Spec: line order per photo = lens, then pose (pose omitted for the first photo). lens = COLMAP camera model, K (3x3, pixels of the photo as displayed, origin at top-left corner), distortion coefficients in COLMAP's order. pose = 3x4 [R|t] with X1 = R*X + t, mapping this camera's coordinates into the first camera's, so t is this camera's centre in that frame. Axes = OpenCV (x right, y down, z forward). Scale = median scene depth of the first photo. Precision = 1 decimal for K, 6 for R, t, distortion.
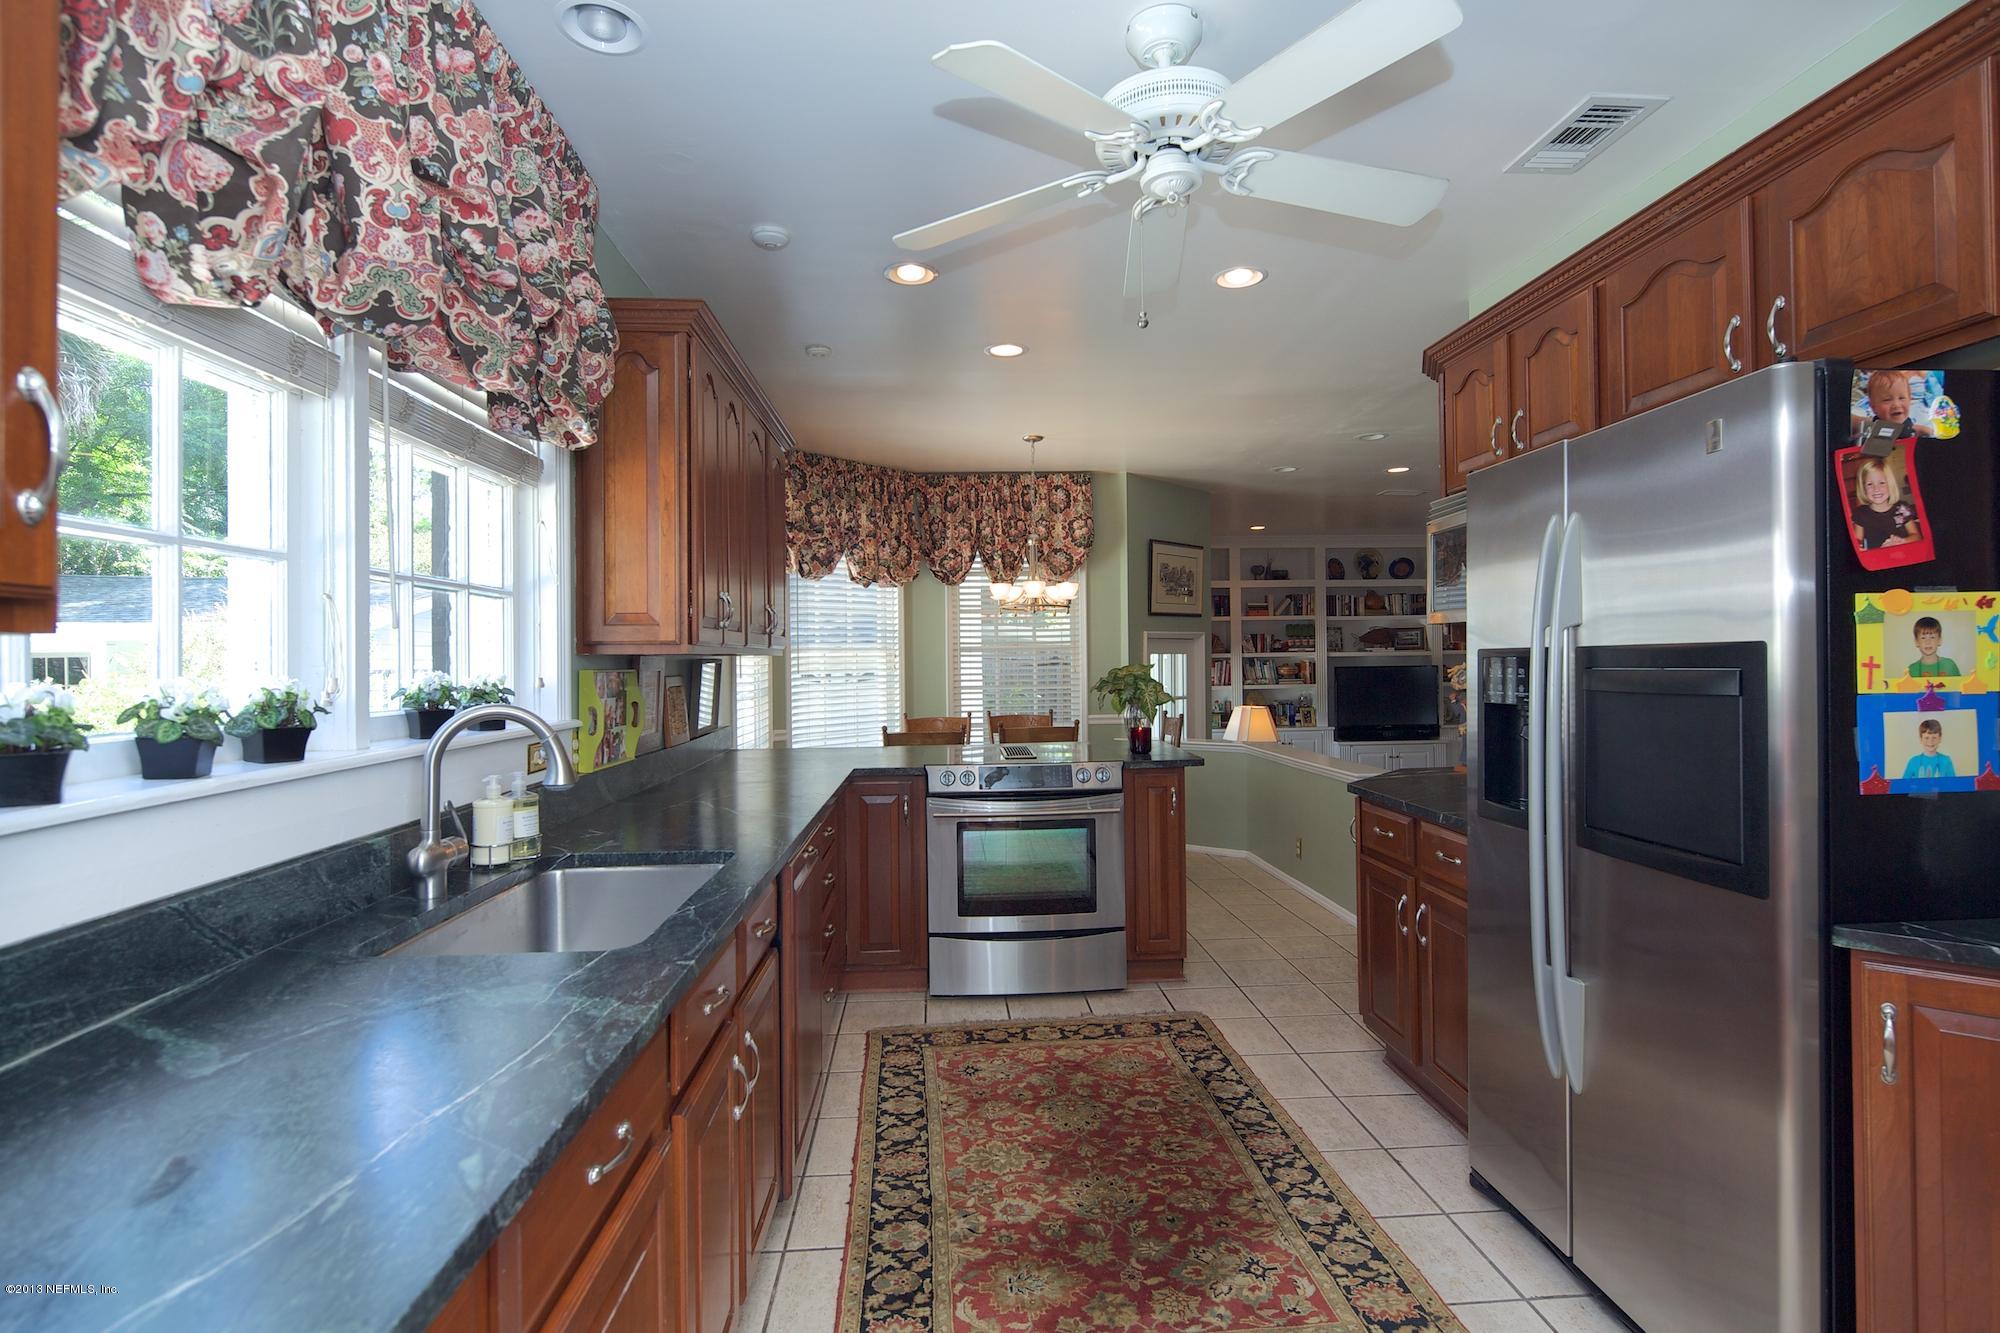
lens RADIAL K [[953.6, 0, 1003.6], [0, 953.6, 657.9], [0, 0, 1]] dist [0.000240, -0.000028]
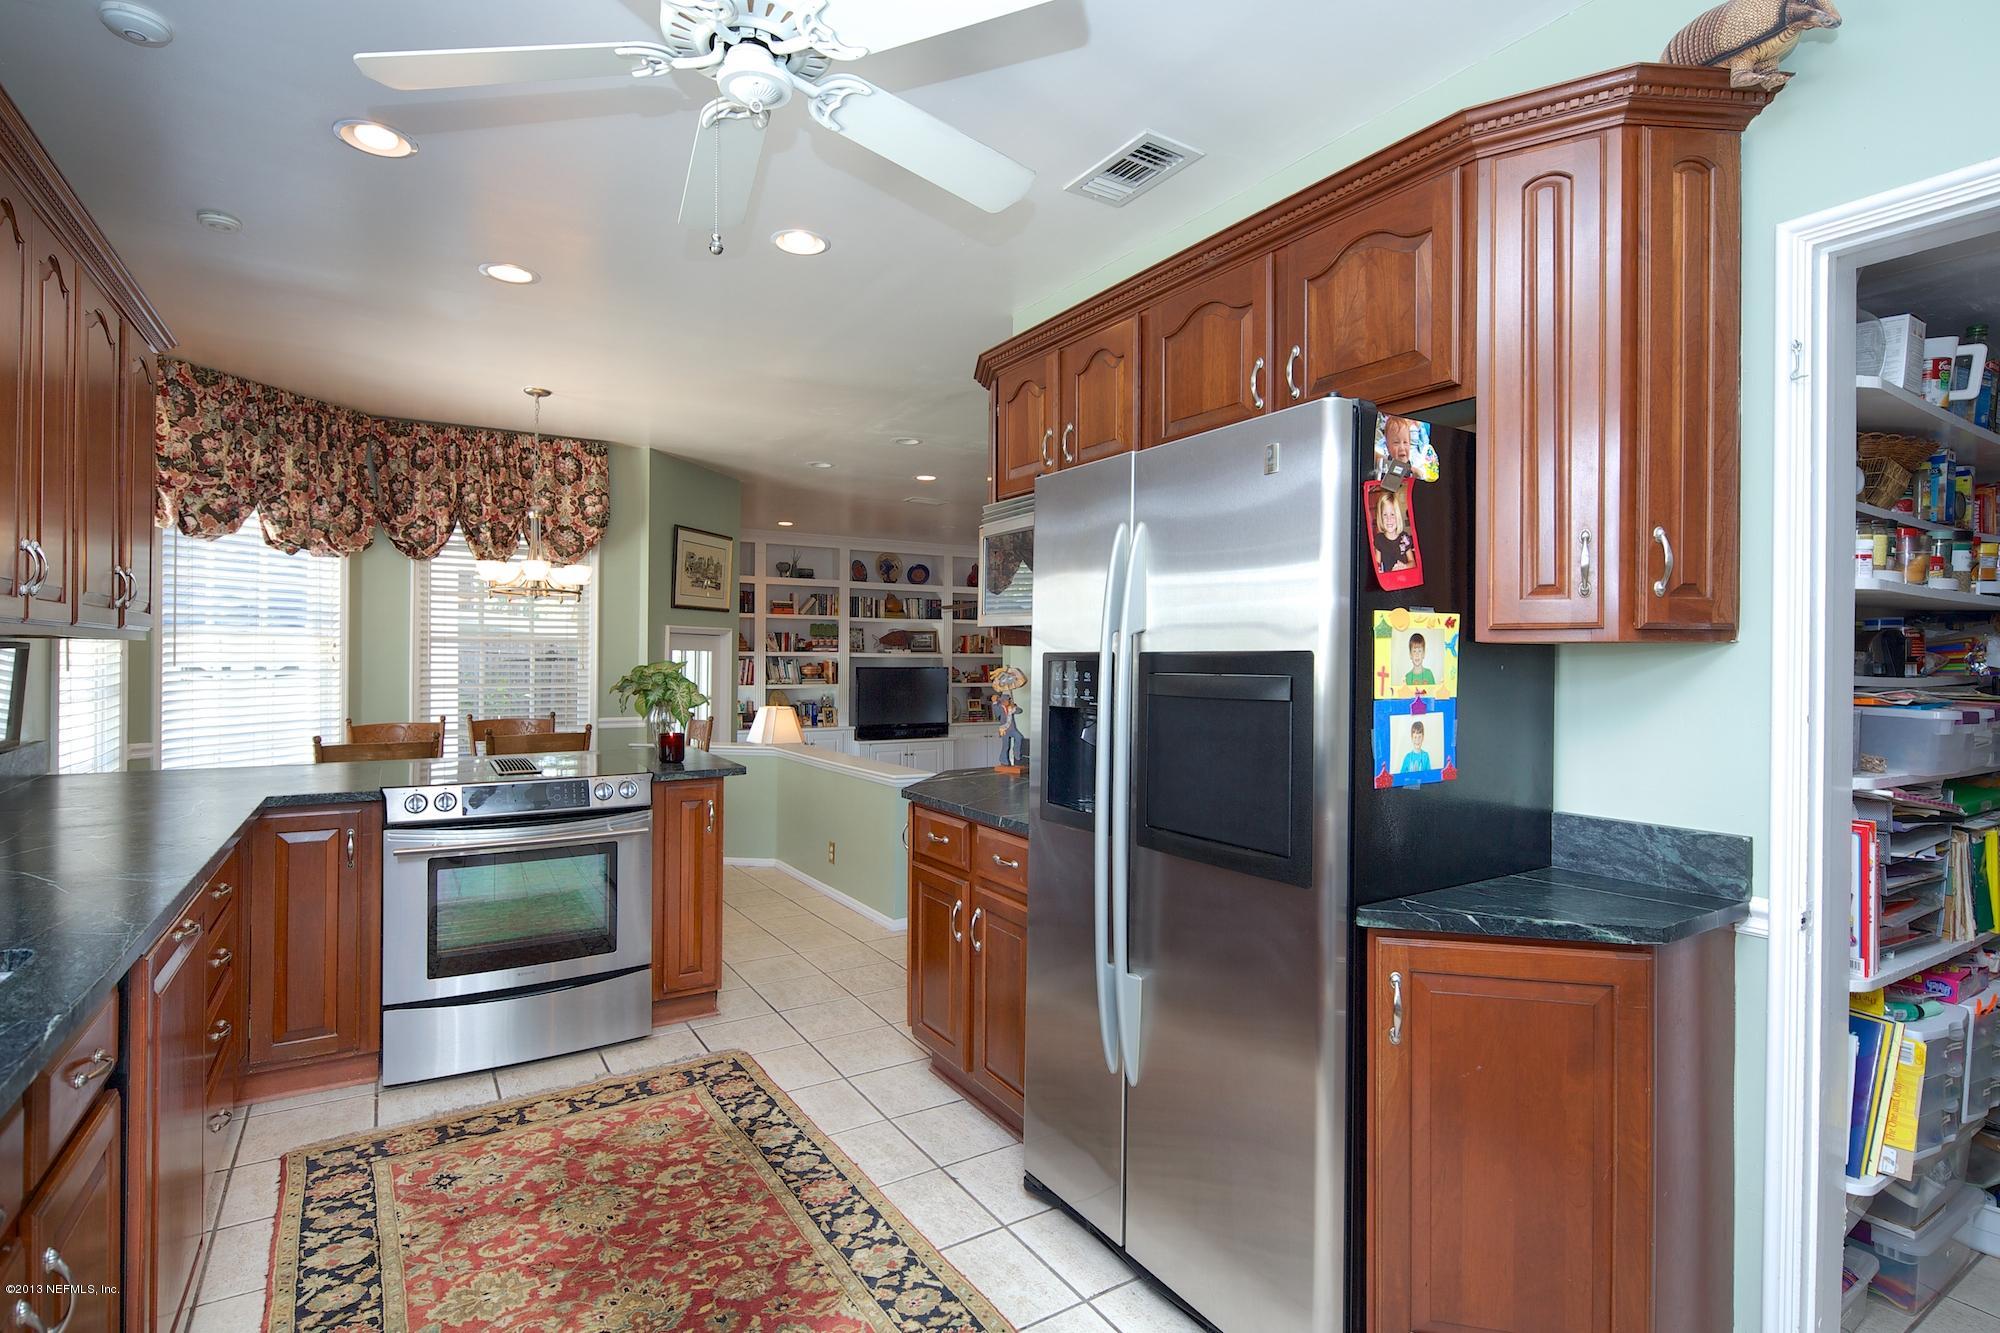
lens RADIAL K [[961.2, 0, 996.3], [0, 961.2, 658.4], [0, 0, 1]] dist [0.009811, -0.008335]
pose [[0.881226, 0.019143, 0.472308, -0.020810], [-0.019977, 0.999795, -0.003251, 0.001024], [-0.472273, -0.006571, 0.881428, 0.113809]]
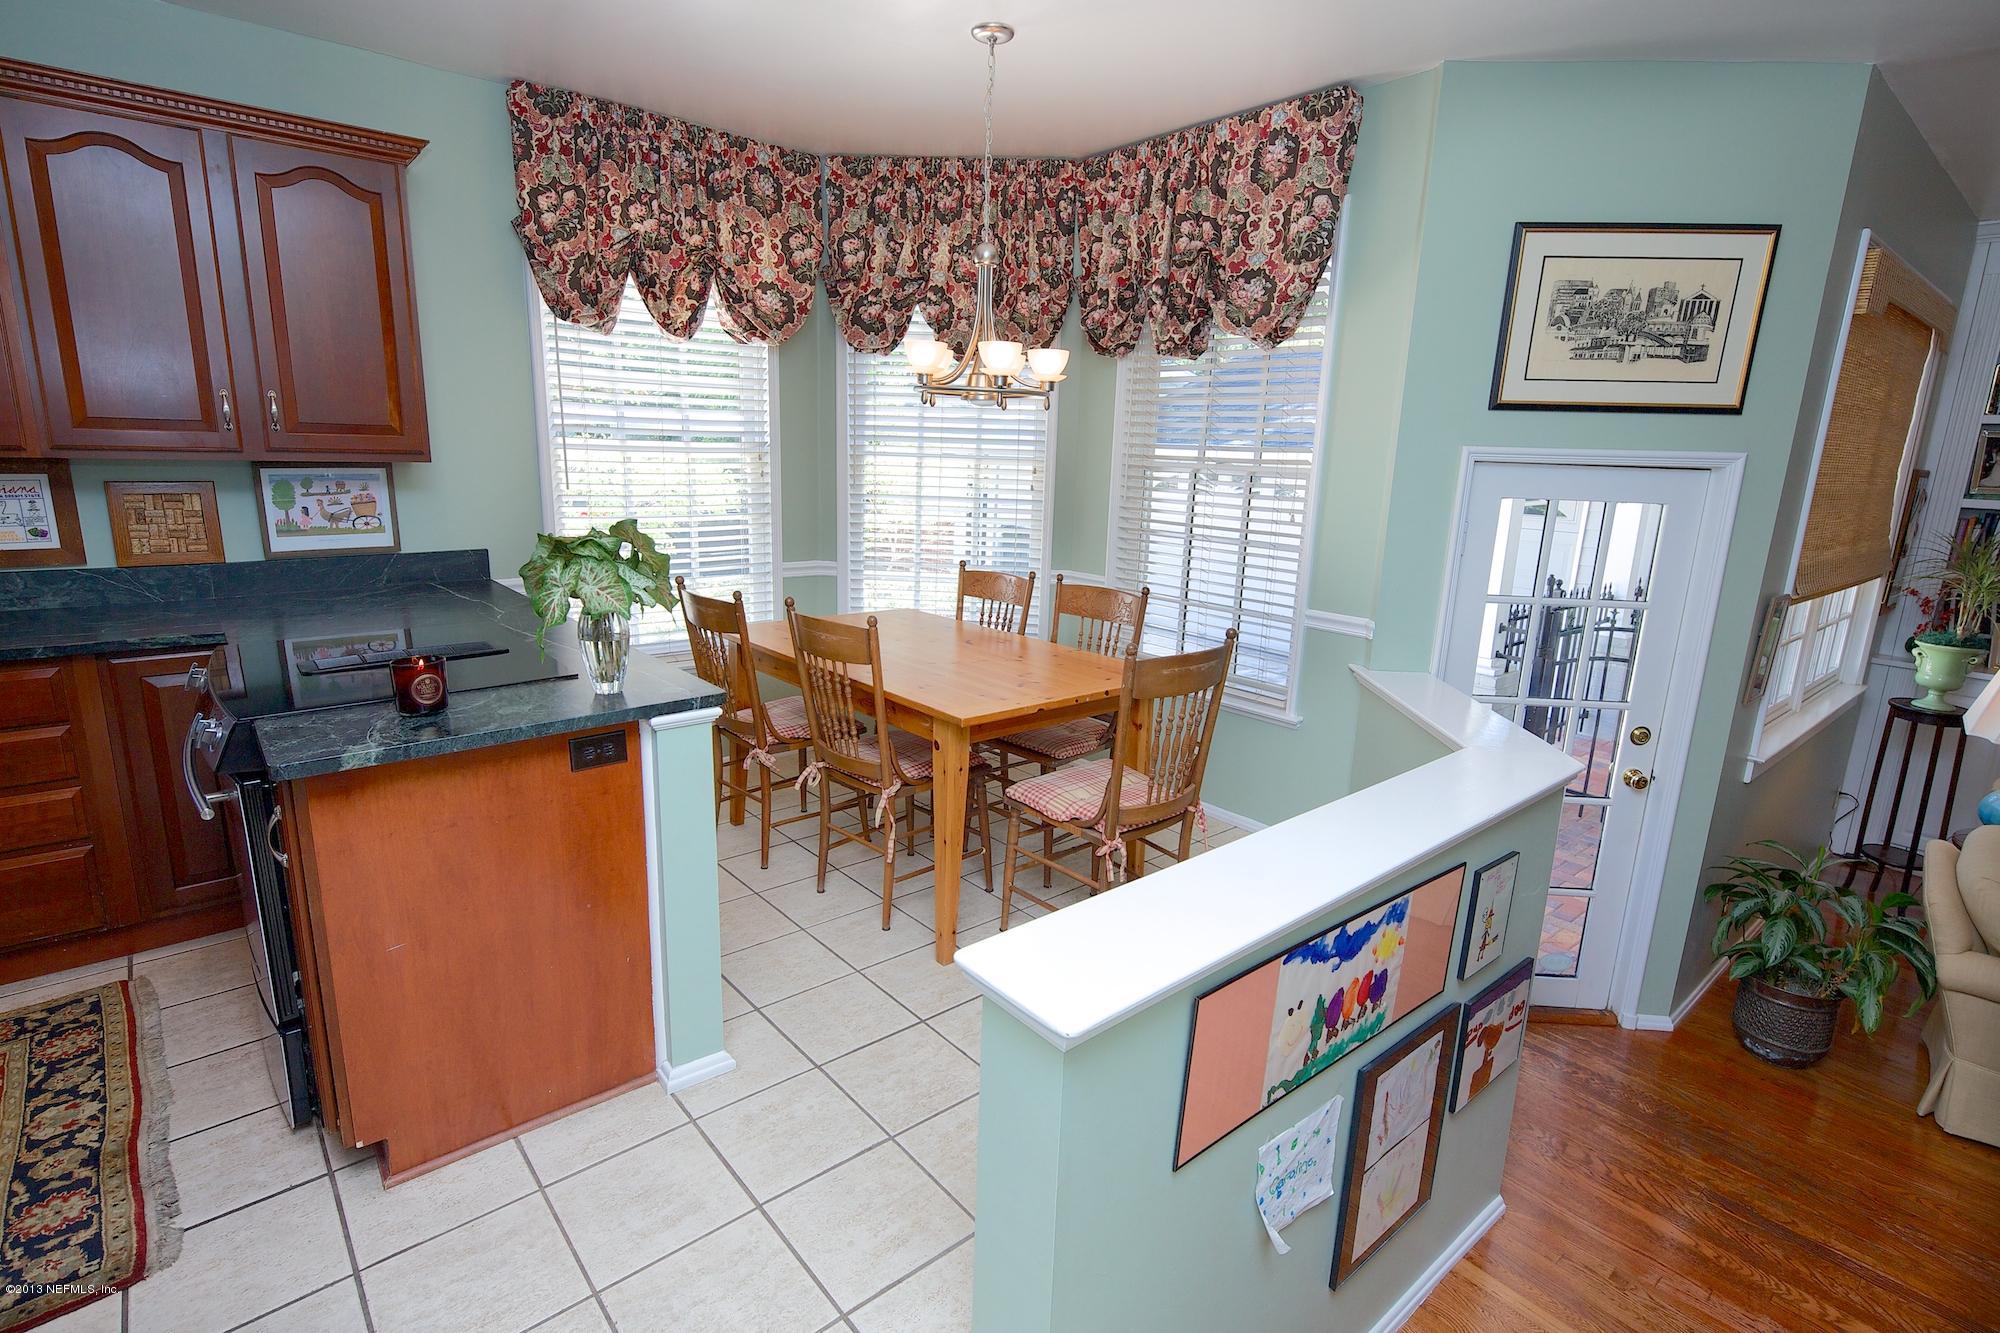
lens RADIAL K [[961.2, 0, 996.3], [0, 961.2, 658.4], [0, 0, 1]] dist [0.009811, -0.008335]
pose [[0.601631, 0.204204, -0.772231, 1.010993], [-0.040914, 0.973379, 0.225519, -0.062644], [0.797726, -0.104084, 0.593970, 1.429463]]
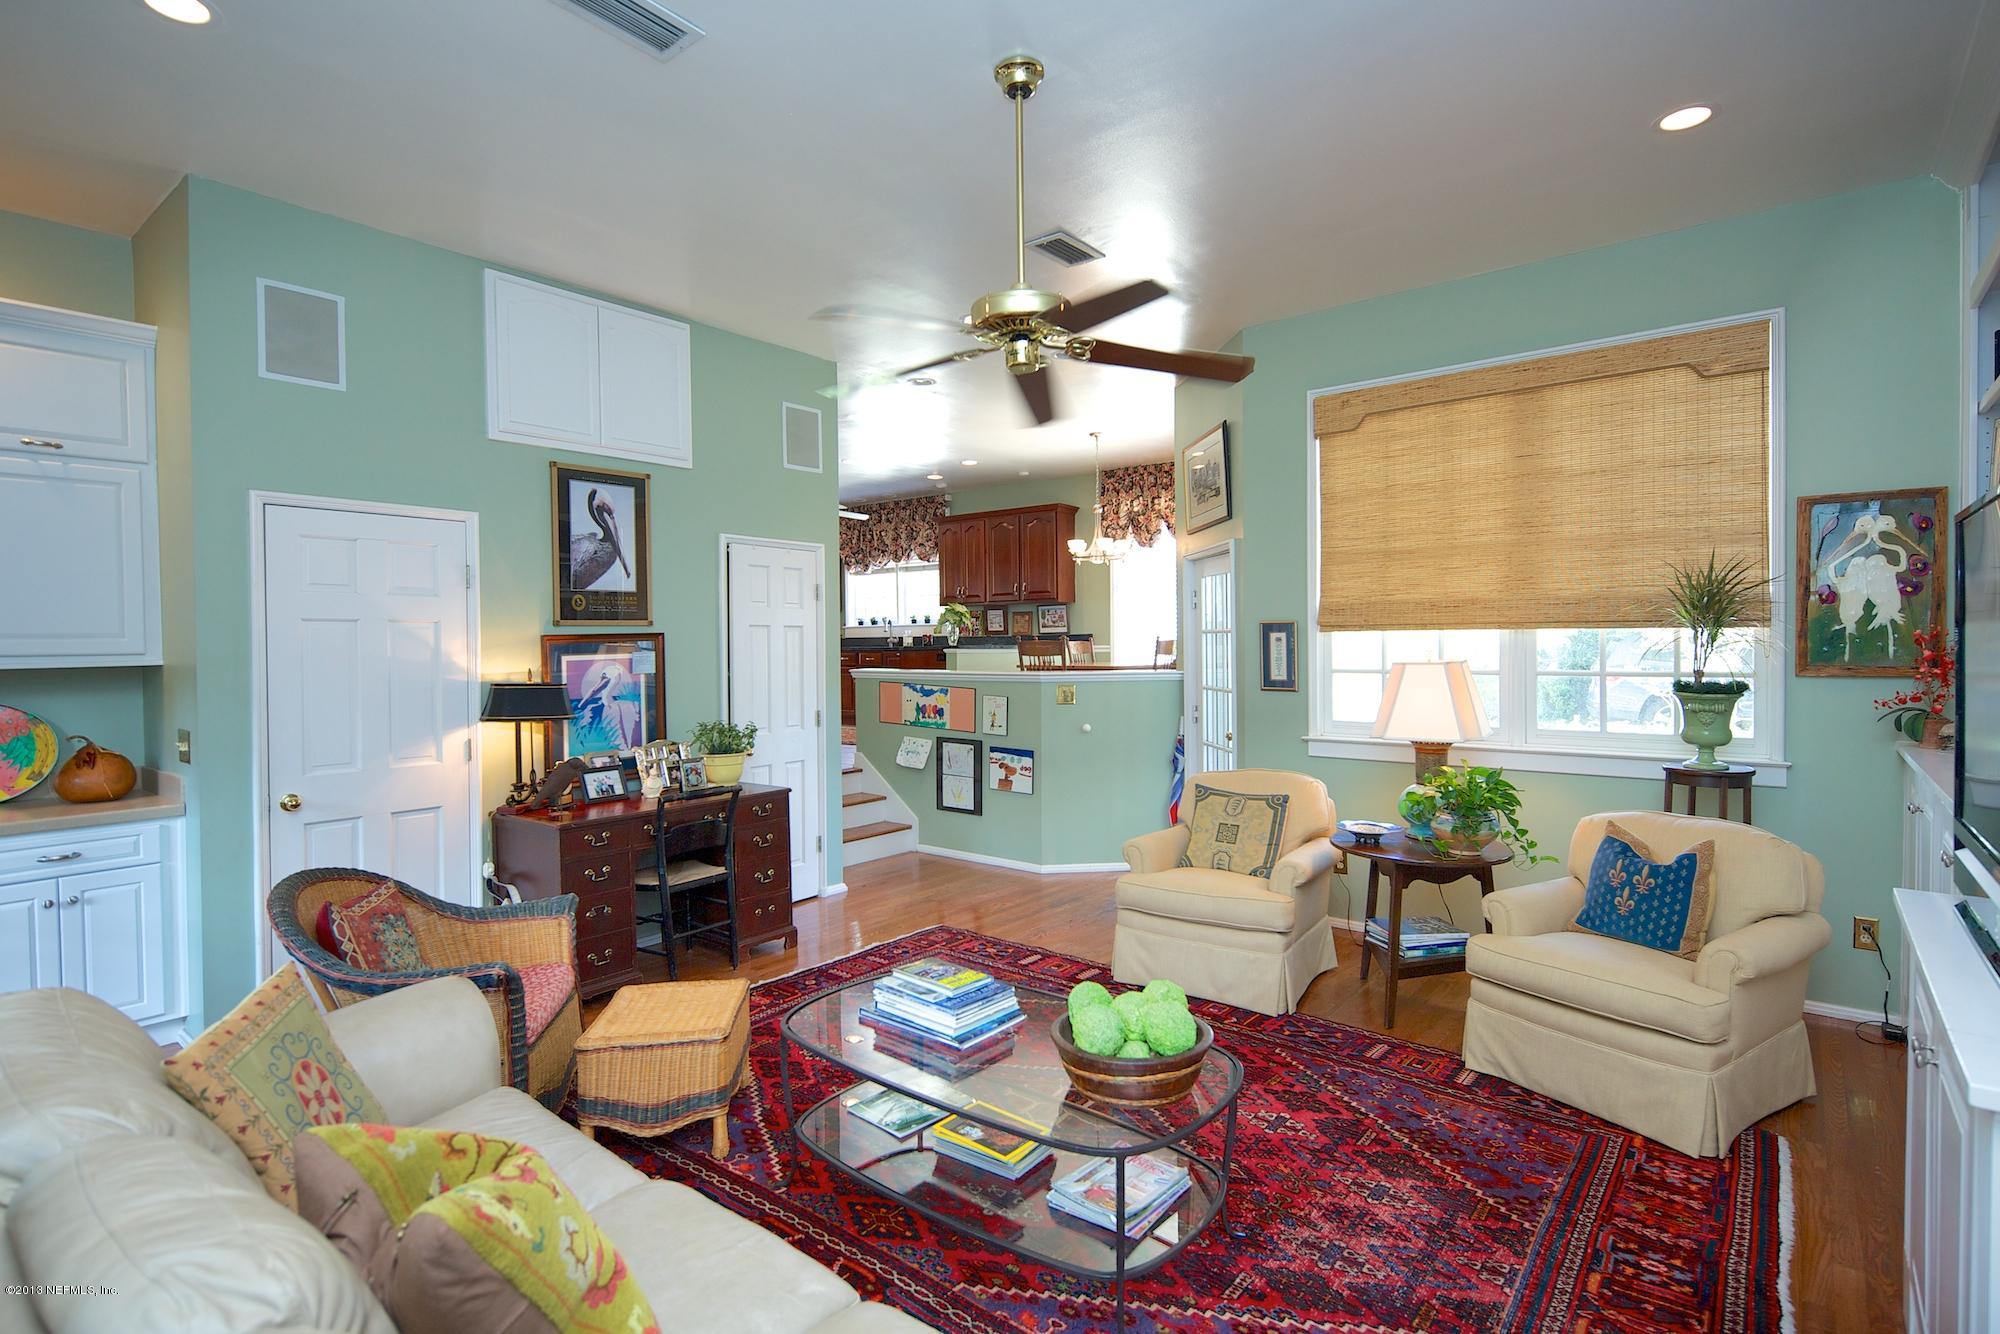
lens RADIAL K [[961.2, 0, 996.3], [0, 961.2, 658.9], [0, 0, 1]] dist [0.009811, -0.008335]
pose [[-0.685495, 0.030097, -0.727455, 2.440041], [0.018423, 0.999542, 0.023994, 0.121785], [0.727844, 0.003046, -0.685736, 3.925111]]
